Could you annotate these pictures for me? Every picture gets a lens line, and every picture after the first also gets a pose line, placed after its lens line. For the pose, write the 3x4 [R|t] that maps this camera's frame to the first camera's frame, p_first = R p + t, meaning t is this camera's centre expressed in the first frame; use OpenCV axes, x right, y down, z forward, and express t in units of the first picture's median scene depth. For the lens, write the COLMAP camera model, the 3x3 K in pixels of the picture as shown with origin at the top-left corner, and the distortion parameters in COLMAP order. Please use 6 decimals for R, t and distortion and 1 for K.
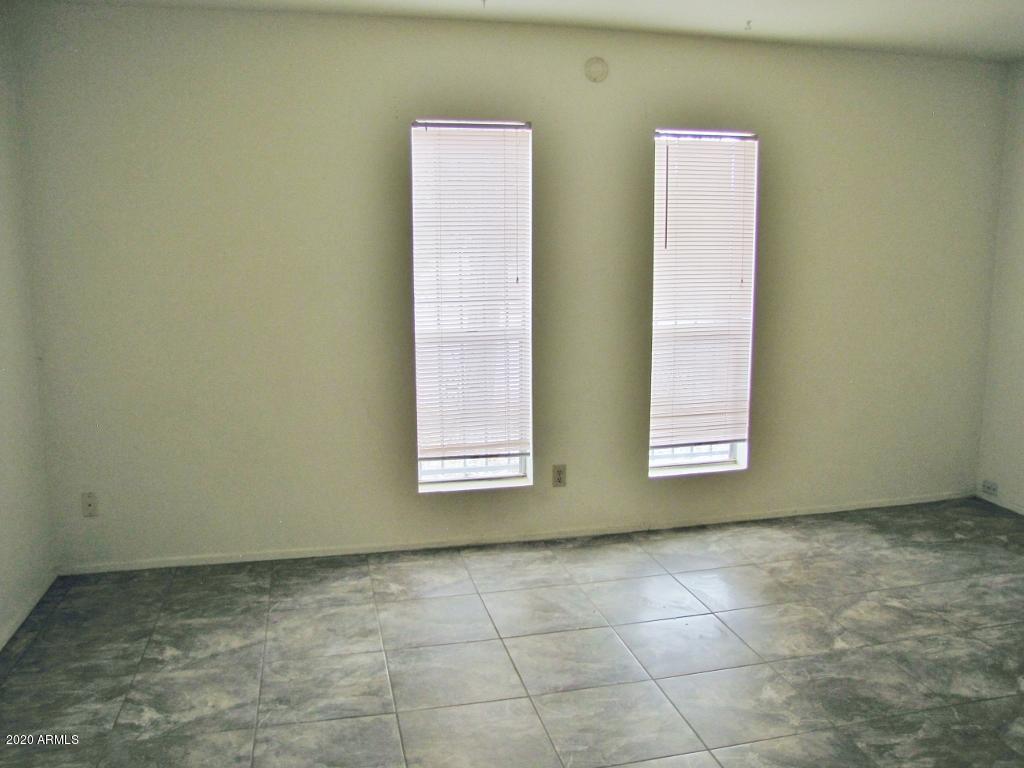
lens RADIAL K [[855.3, 0, 528.6], [0, 855.3, 383.7], [0, 0, 1]] dist [-0.195337, 0.172872]
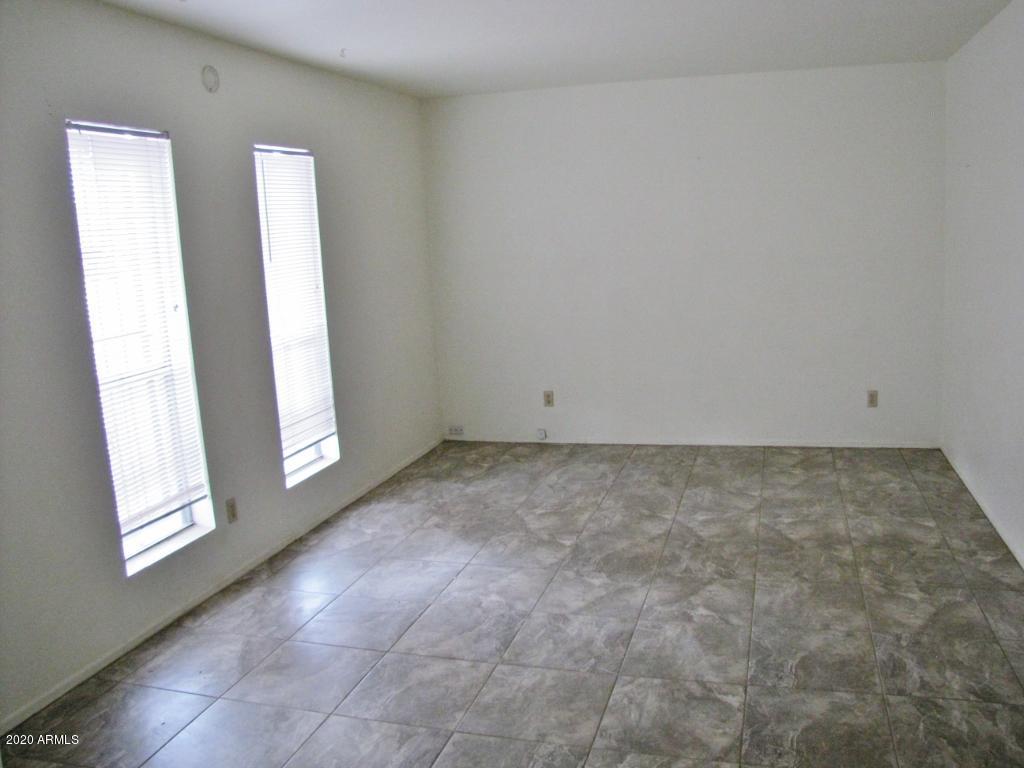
lens RADIAL K [[855.3, 0, 528.6], [0, 855.3, 383.7], [0, 0, 1]] dist [-0.195337, 0.172872]
pose [[0.500379, -0.181069, 0.846661, -0.574998], [0.193895, 0.976485, 0.094241, -0.053447], [-0.843816, 0.117007, 0.523722, 0.238042]]
